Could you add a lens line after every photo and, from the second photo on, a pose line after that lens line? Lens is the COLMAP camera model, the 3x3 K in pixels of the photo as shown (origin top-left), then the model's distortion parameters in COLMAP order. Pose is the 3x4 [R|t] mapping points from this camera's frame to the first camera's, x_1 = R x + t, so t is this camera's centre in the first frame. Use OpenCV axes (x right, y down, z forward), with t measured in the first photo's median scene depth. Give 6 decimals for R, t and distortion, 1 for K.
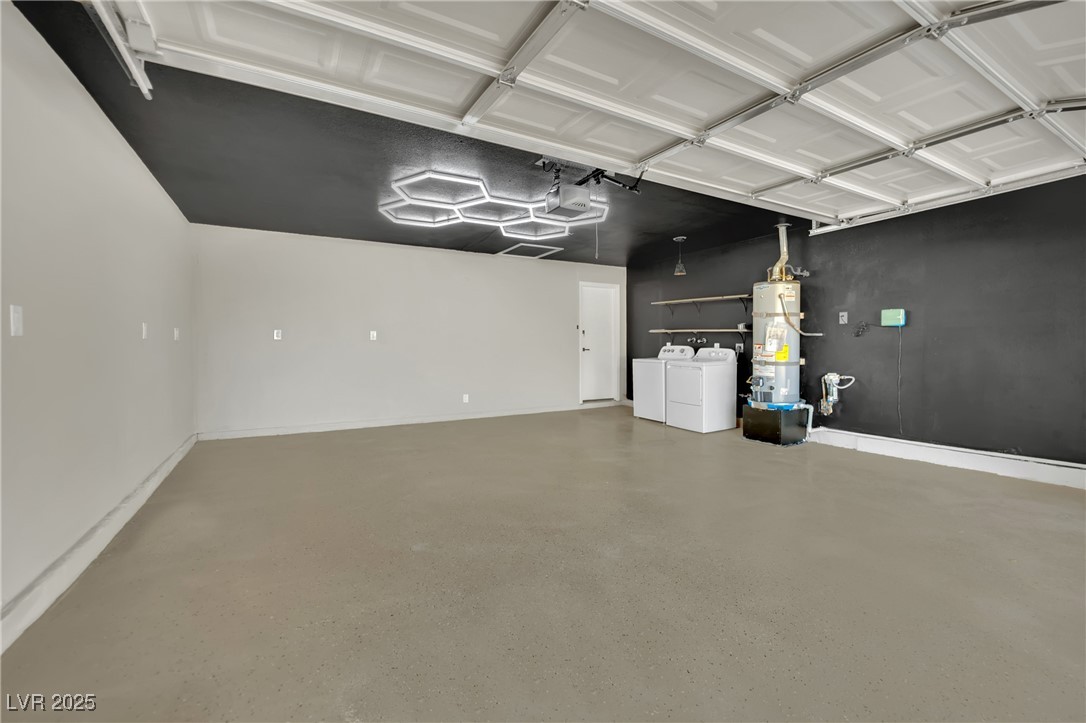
lens RADIAL K [[451.5, 0, 543.3], [0, 451.5, 359.9], [0, 0, 1]] dist [-0.018737, -0.000930]
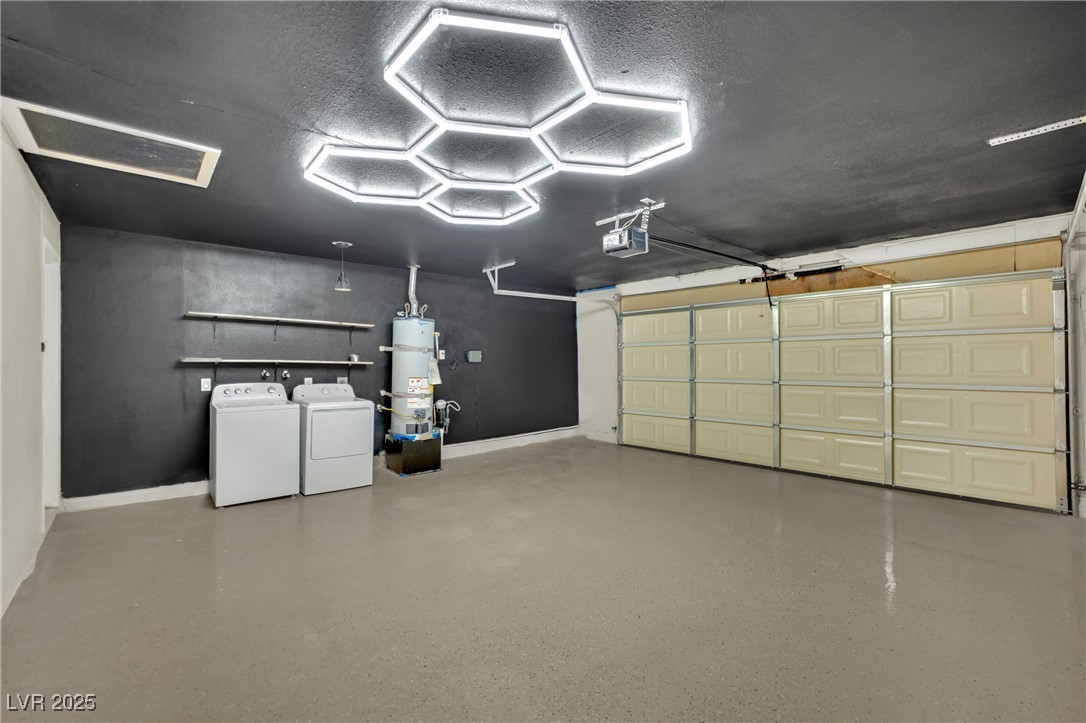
lens RADIAL K [[451.5, 0, 543.0], [0, 451.5, 359.5], [0, 0, 1]] dist [-0.018737, -0.000930]
pose [[-0.199228, 0.015221, 0.979835, -0.571843], [0.042002, 0.999093, -0.006980, -0.055333], [-0.979053, 0.039764, -0.199686, 0.905002]]
